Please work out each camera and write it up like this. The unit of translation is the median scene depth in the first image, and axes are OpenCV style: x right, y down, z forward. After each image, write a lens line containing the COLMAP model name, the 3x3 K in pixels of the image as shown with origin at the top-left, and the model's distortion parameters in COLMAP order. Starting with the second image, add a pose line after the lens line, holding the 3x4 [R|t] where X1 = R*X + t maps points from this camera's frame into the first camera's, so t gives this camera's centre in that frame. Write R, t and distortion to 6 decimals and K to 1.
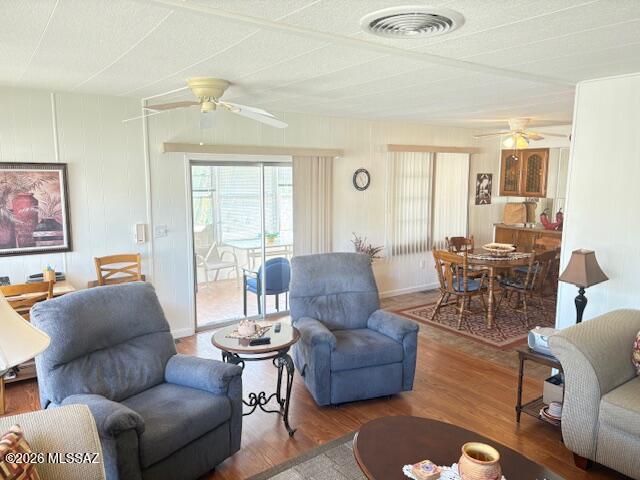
lens RADIAL K [[490.7, 0, 323.4], [0, 490.7, 246.0], [0, 0, 1]] dist [0.039447, -0.041647]
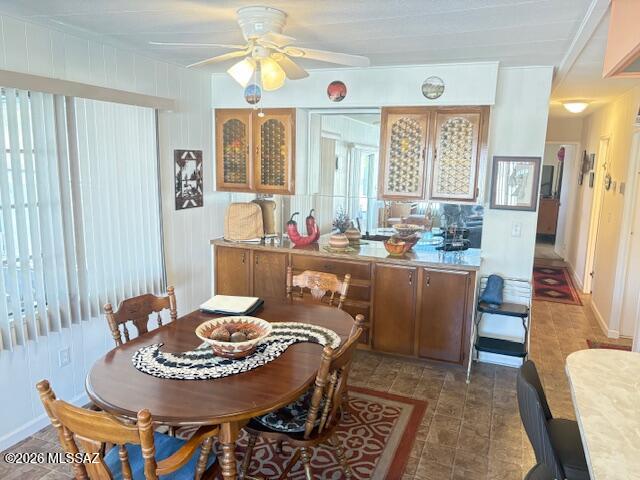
lens RADIAL K [[490.7, 0, 325.8], [0, 490.7, 242.8], [0, 0, 1]] dist [0.039447, -0.041647]
pose [[0.835174, -0.078773, 0.544315, 0.212661], [0.058933, 0.996809, 0.053834, -0.092960], [-0.546819, -0.012882, 0.837152, 0.651907]]
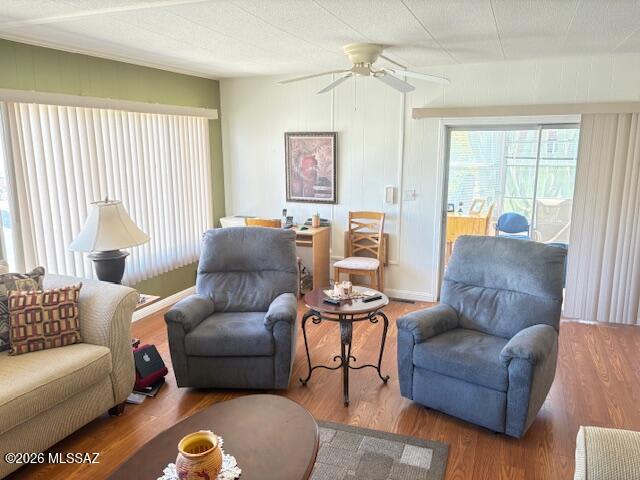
lens RADIAL K [[490.7, 0, 317.4], [0, 490.7, 239.9], [0, 0, 1]] dist [0.039447, -0.041647]
pose [[0.528355, 0.161311, -0.833559, 0.394958], [-0.121308, 0.986055, 0.113931, -0.027628], [0.840313, 0.040921, 0.540555, 0.239638]]
